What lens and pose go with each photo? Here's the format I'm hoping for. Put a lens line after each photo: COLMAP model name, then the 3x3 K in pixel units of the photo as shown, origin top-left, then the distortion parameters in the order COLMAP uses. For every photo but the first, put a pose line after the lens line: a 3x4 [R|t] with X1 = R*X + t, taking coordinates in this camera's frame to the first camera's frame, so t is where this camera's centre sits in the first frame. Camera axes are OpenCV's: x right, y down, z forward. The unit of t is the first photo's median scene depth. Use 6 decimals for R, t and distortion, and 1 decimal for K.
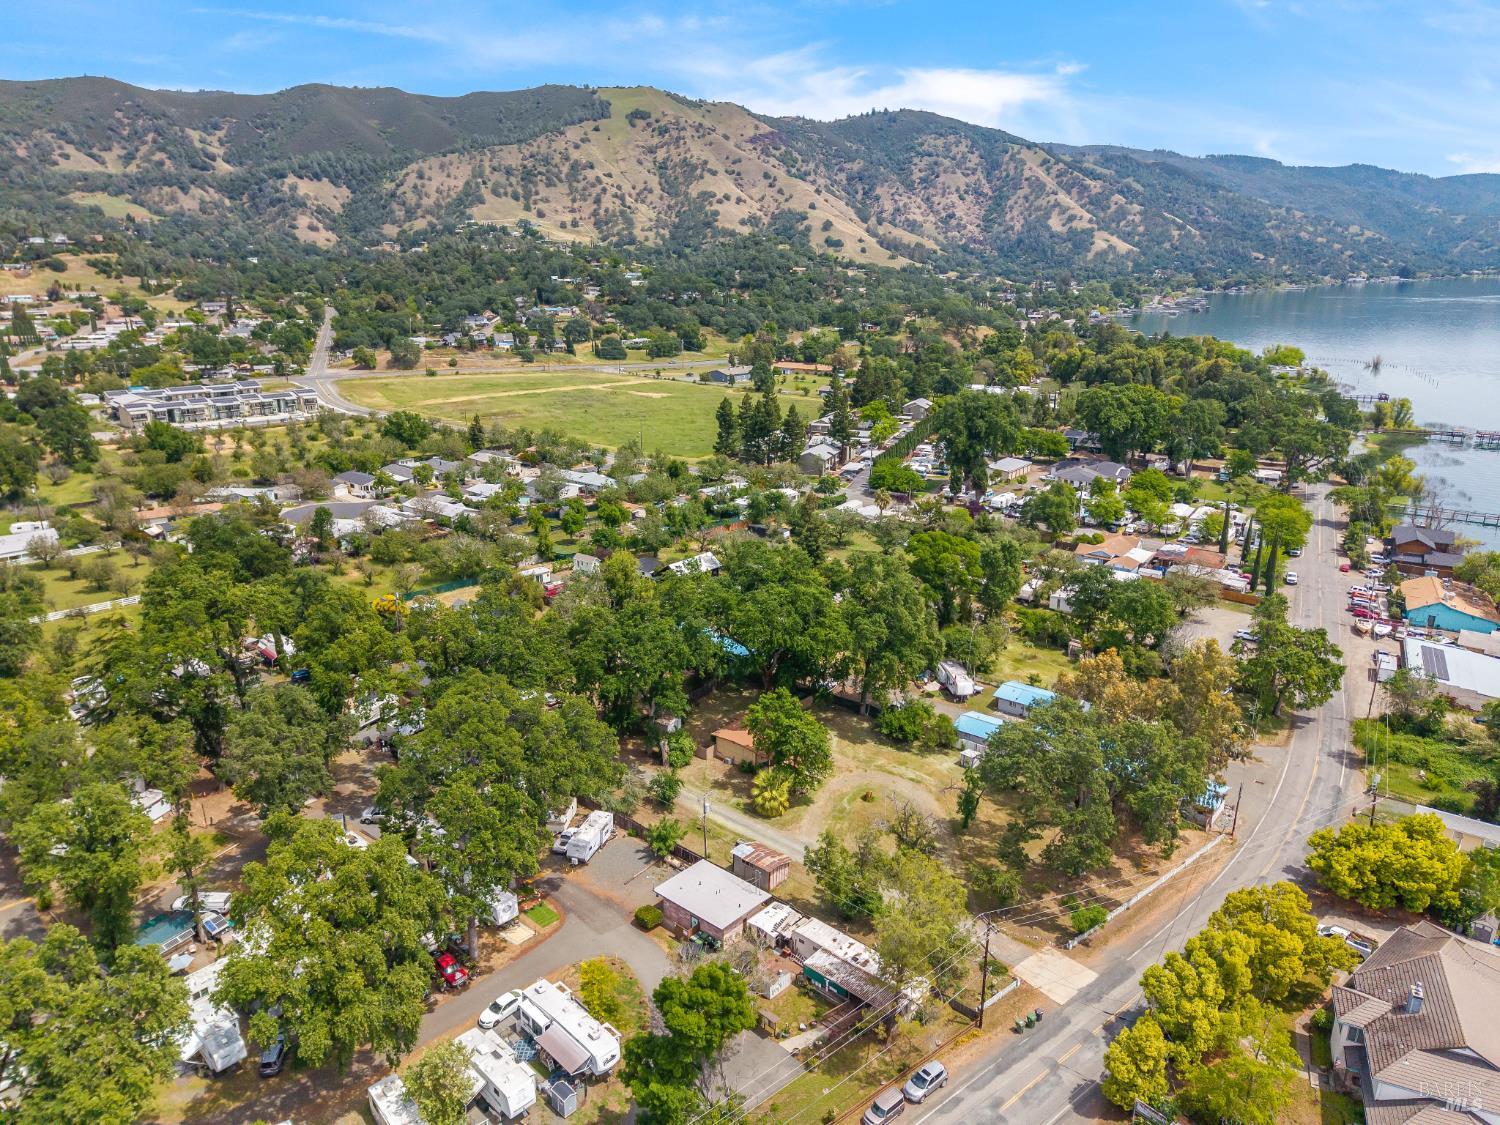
lens RADIAL K [[1006.8, 0, 746.4], [0, 1006.8, 568.6], [0, 0, 1]] dist [0.014392, -0.009552]
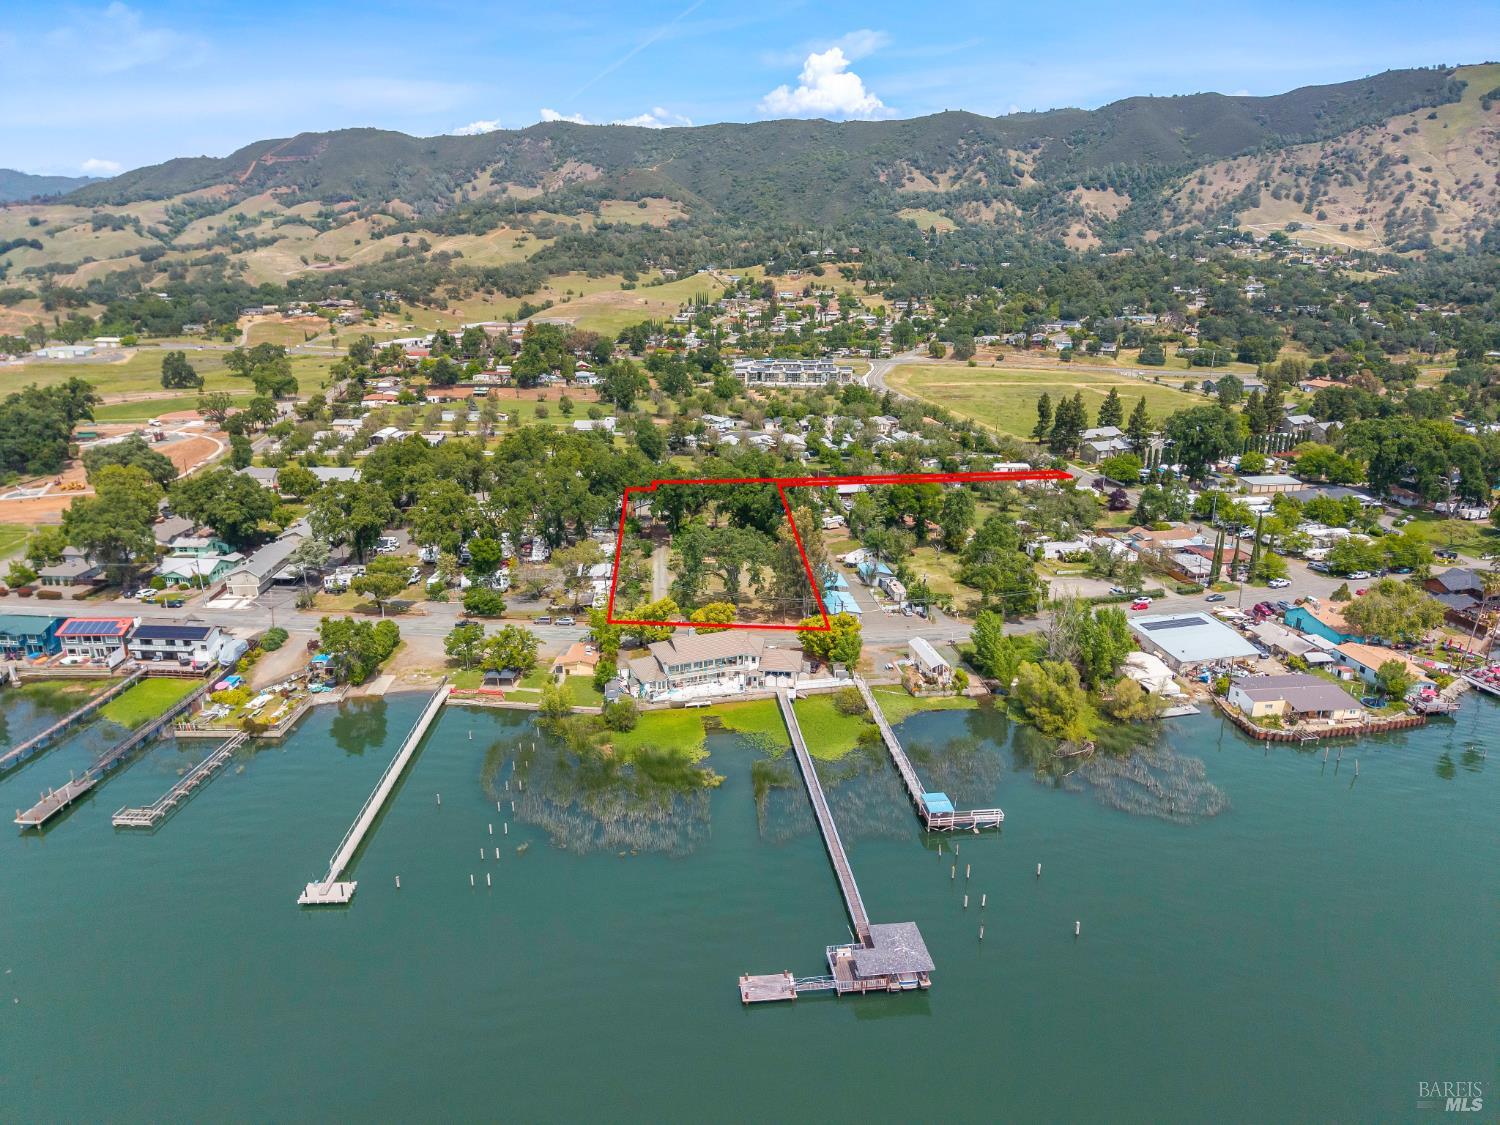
lens RADIAL K [[1006.8, 0, 746.4], [0, 1006.8, 568.6], [0, 0, 1]] dist [0.014392, -0.009552]
pose [[0.722574, 0.209331, -0.658838, 0.097226], [-0.208762, 0.974630, 0.080709, 0.003040], [0.659018, 0.079222, 0.747943, -0.027963]]
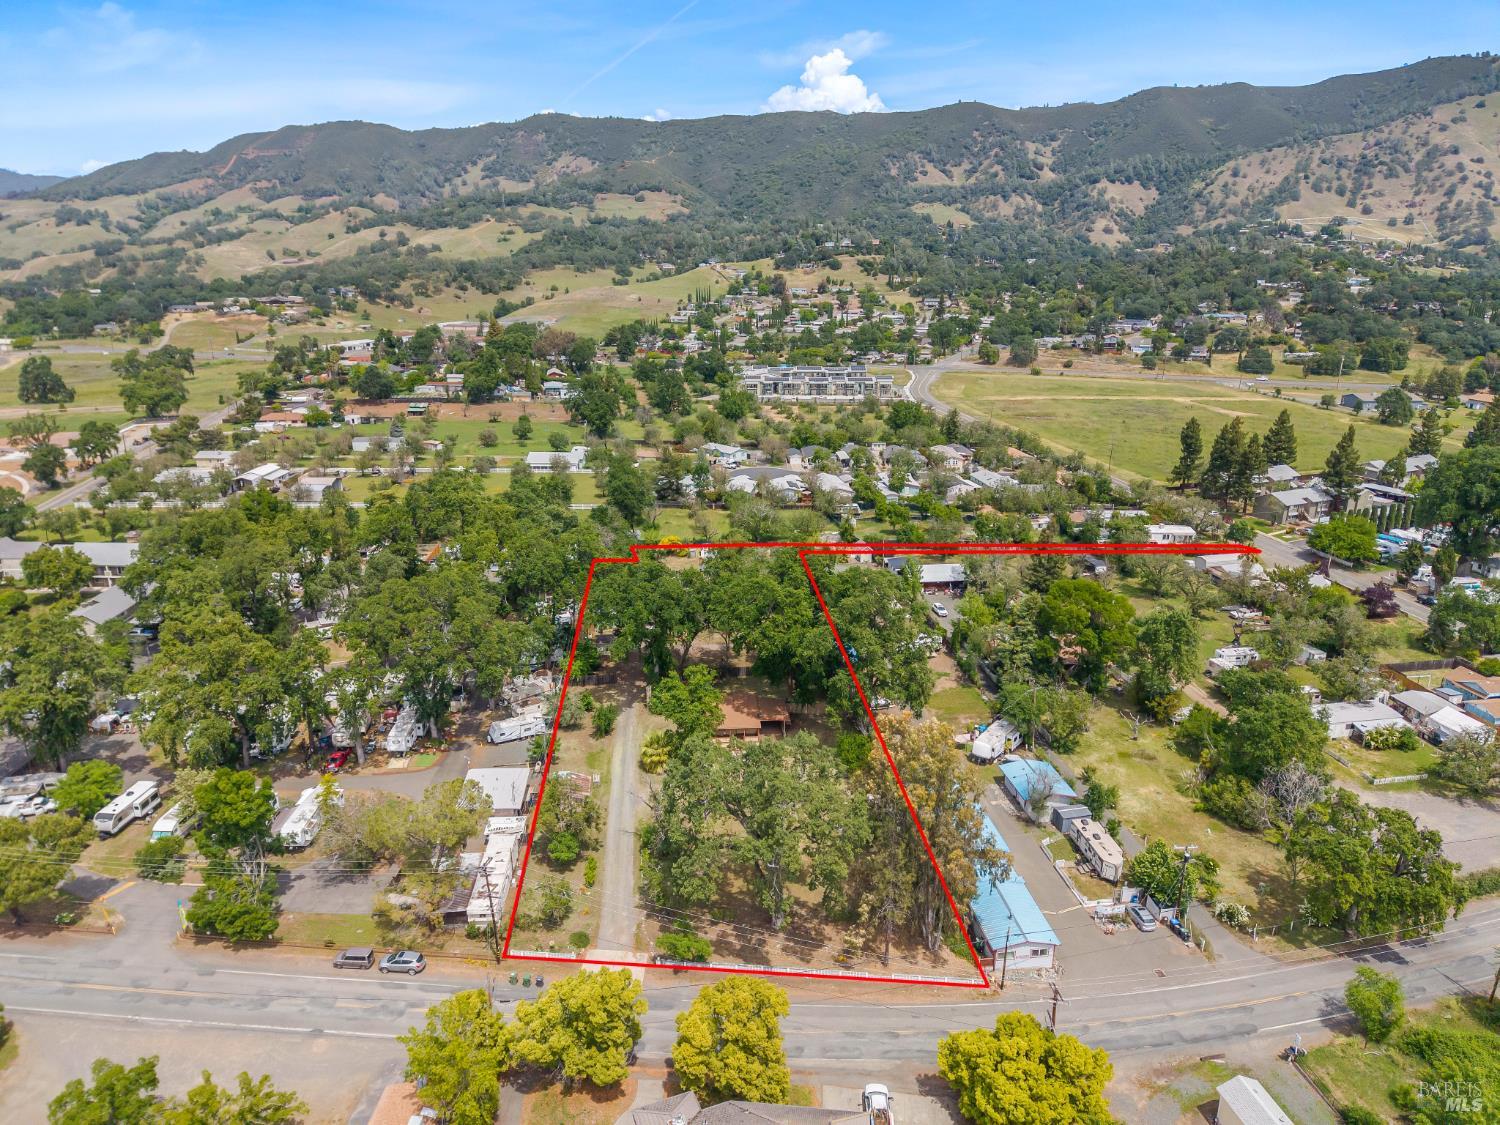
lens RADIAL K [[1006.8, 0, 746.4], [0, 1006.8, 568.6], [0, 0, 1]] dist [0.014392, -0.009552]
pose [[0.721928, 0.208674, -0.659753, 0.051073], [-0.209614, 0.974597, 0.078888, -0.005121], [0.659455, 0.081342, 0.747330, 0.015634]]
